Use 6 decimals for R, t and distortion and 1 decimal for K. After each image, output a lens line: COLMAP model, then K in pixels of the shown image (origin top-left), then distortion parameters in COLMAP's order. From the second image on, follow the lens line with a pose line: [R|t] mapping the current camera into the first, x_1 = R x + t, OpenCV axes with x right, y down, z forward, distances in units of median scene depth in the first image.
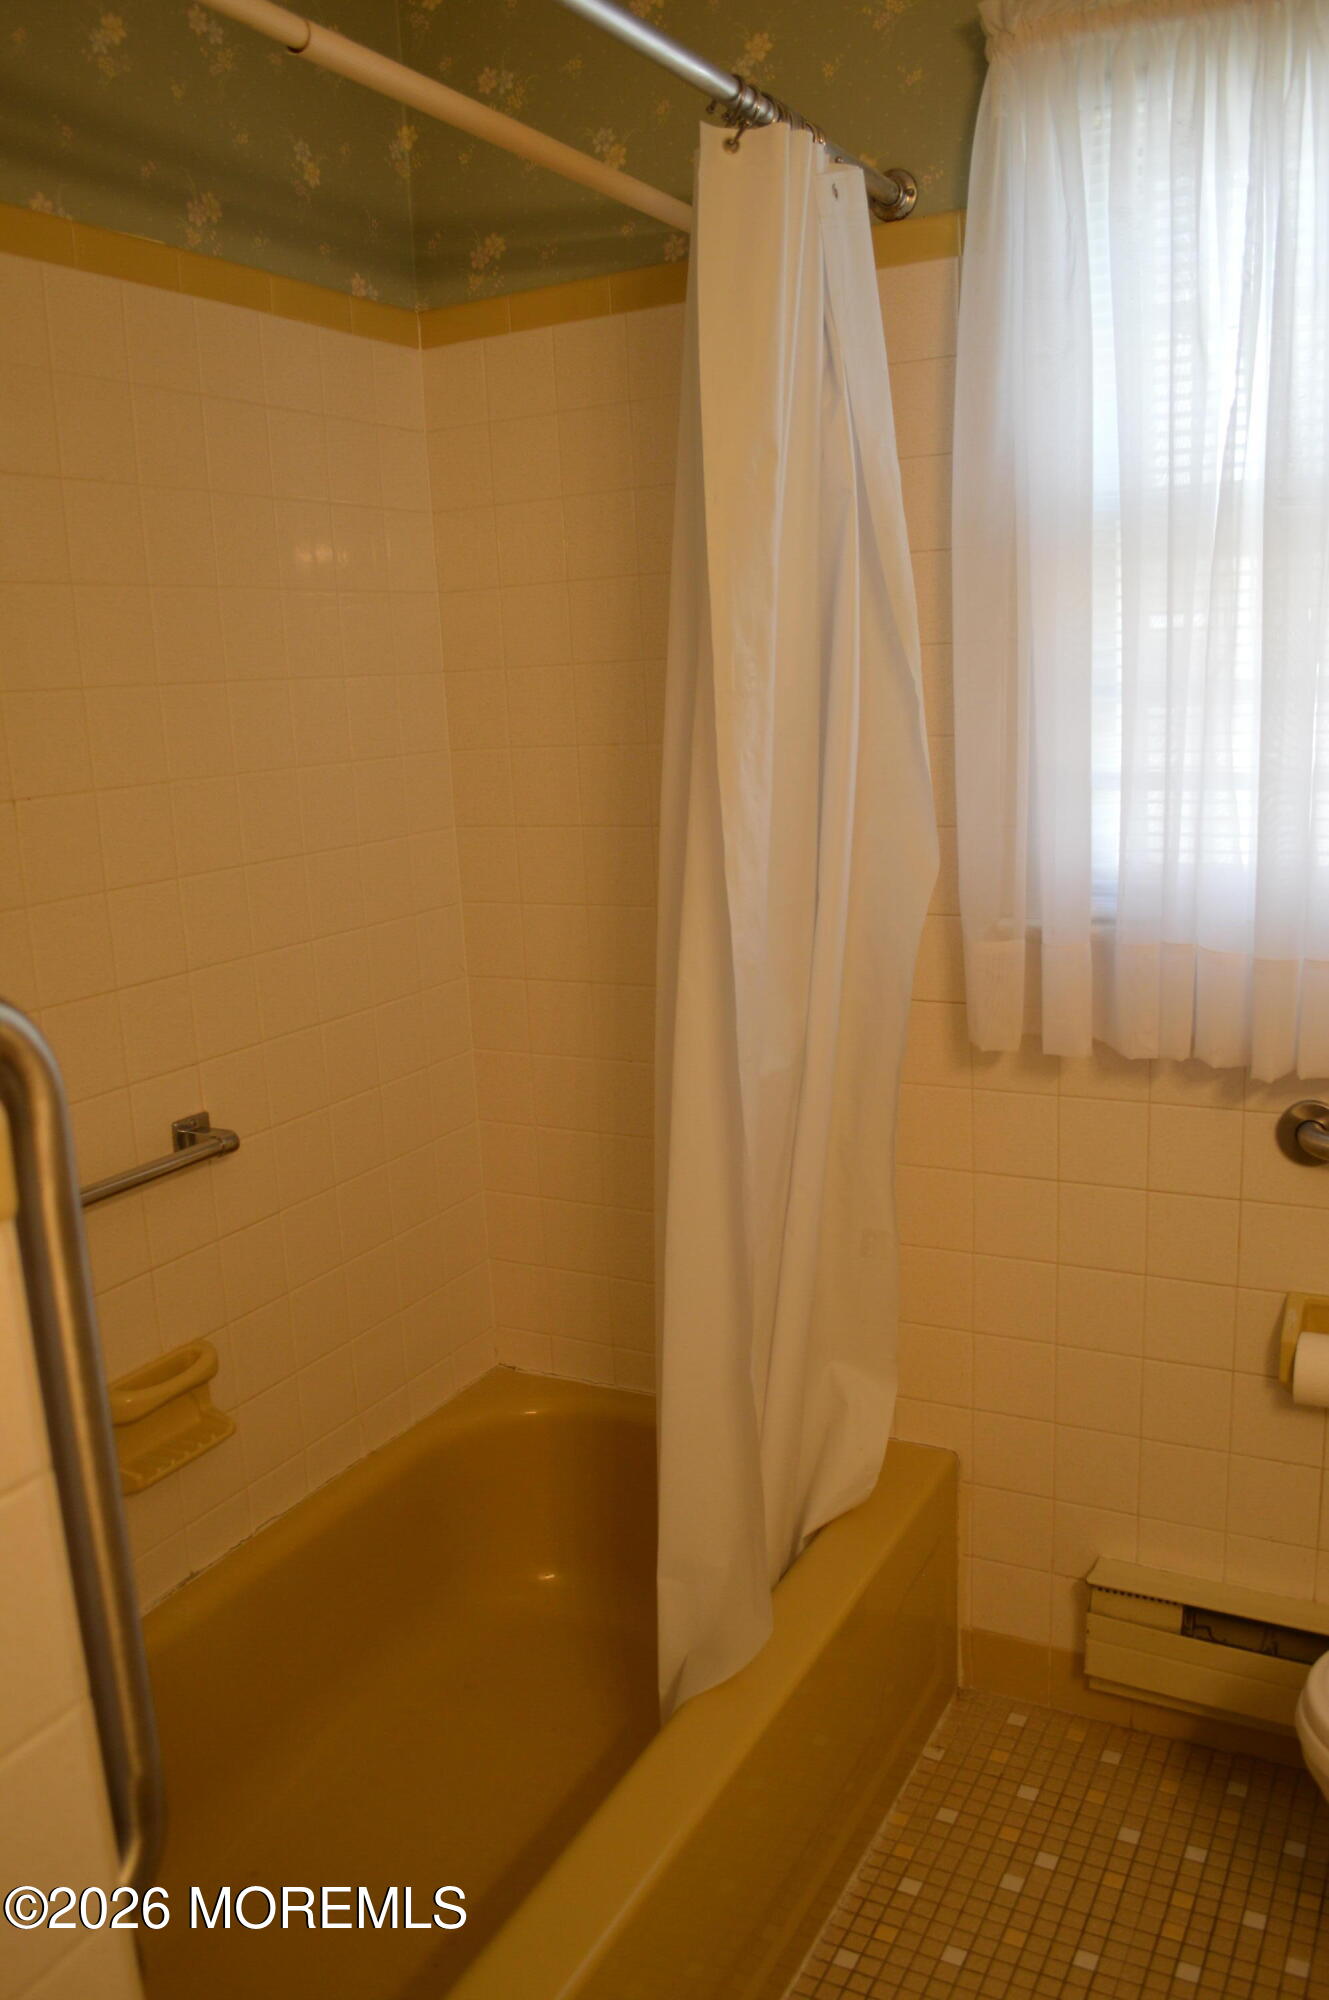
lens RADIAL K [[1590.9, 0, 664.5], [0, 1590.9, 1000.0], [0, 0, 1]] dist [-0.082488, 0.014475]
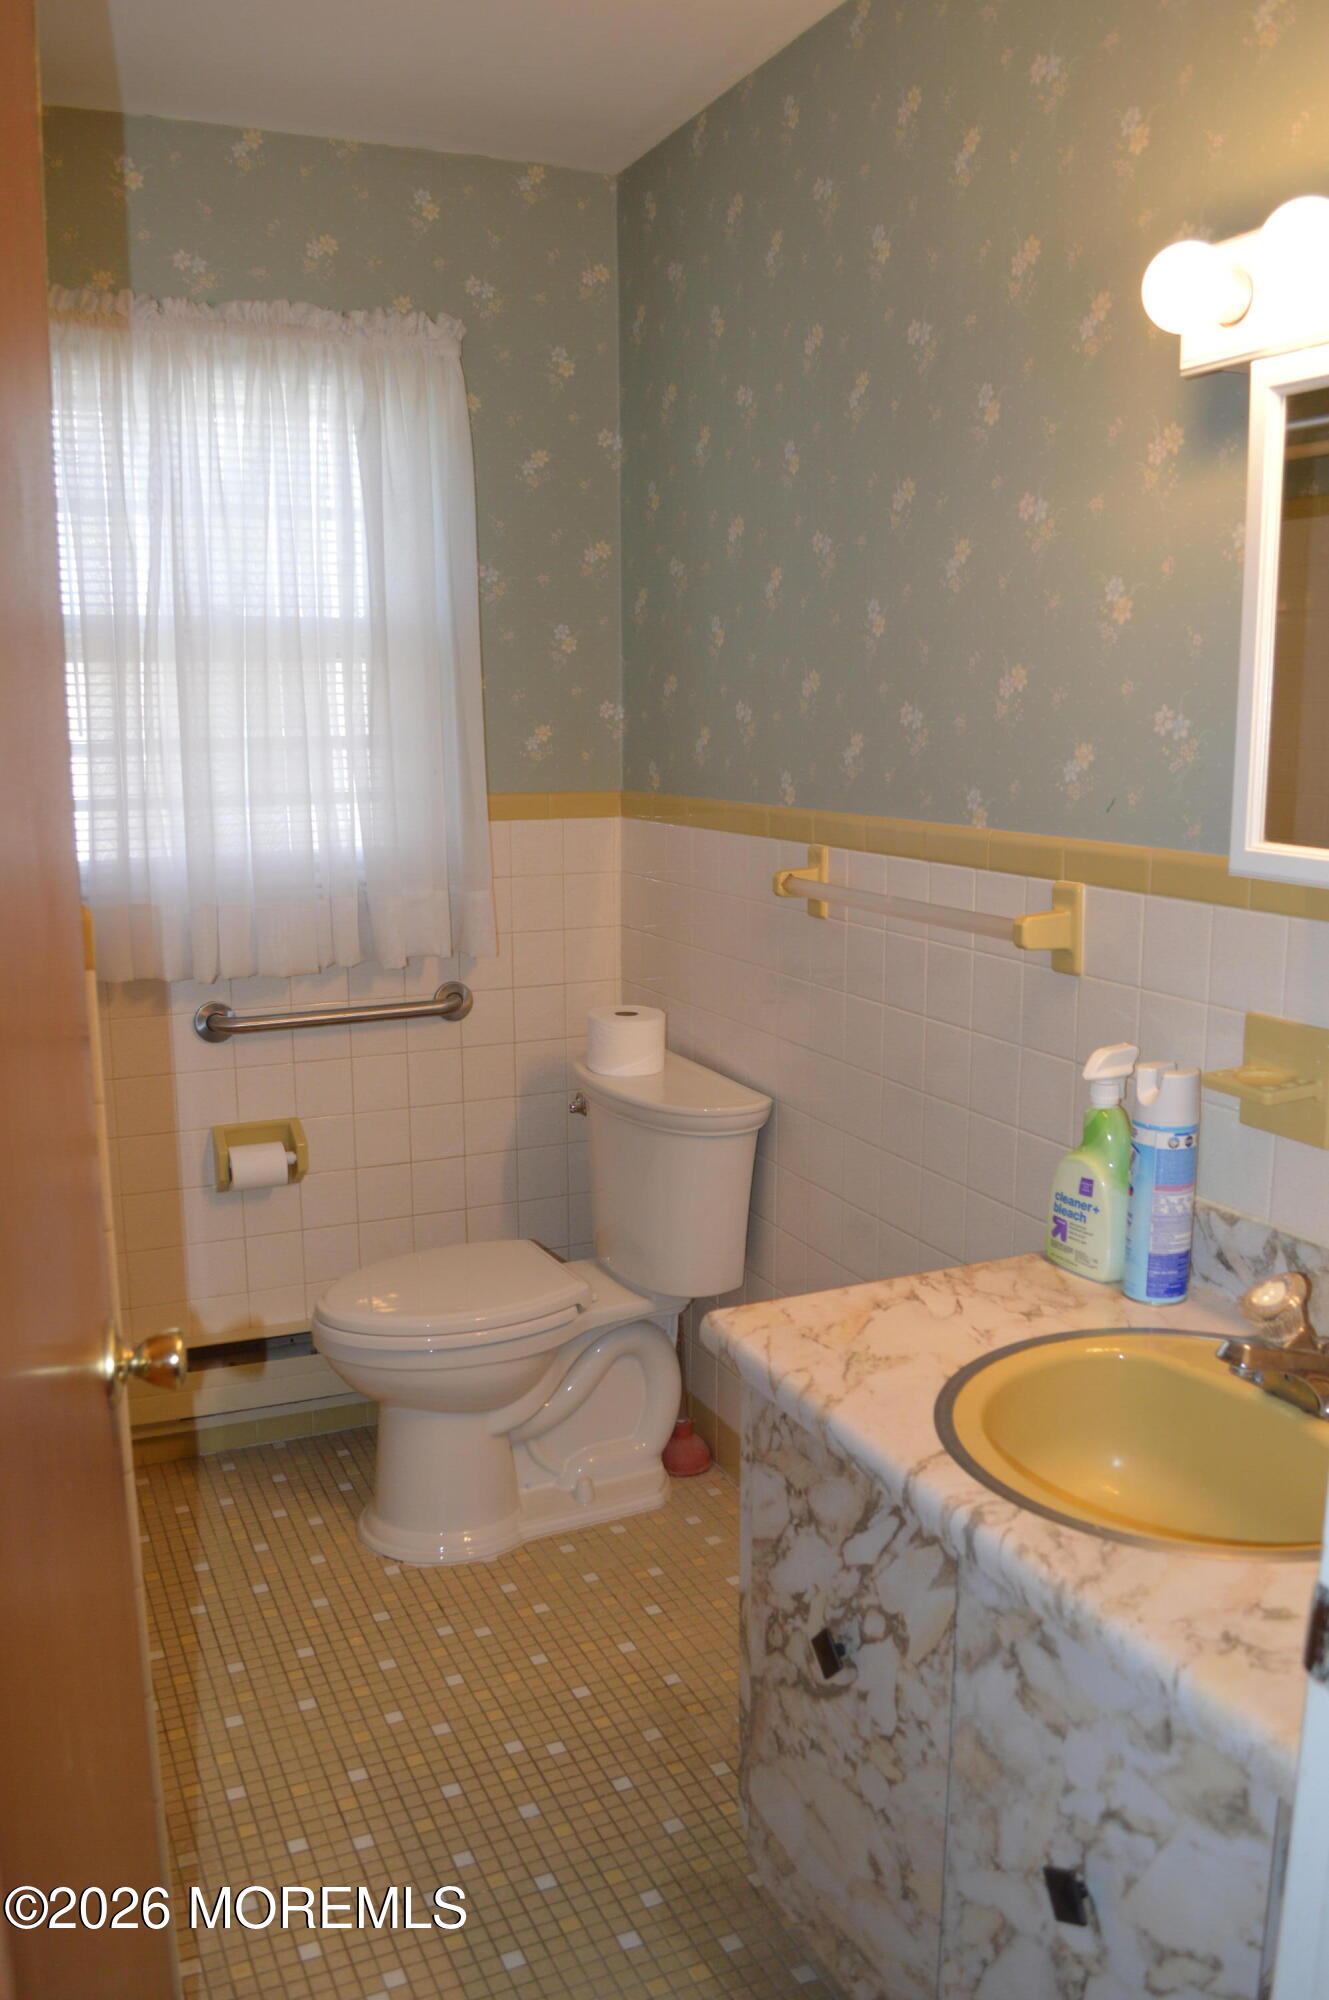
lens RADIAL K [[1590.9, 0, 664.5], [0, 1590.9, 1000.0], [0, 0, 1]] dist [-0.082488, 0.014475]
pose [[0.603989, -0.098059, 0.790937, -0.616769], [0.137265, 0.990371, 0.017963, 0.100772], [-0.785083, 0.097718, 0.611634, -0.366105]]
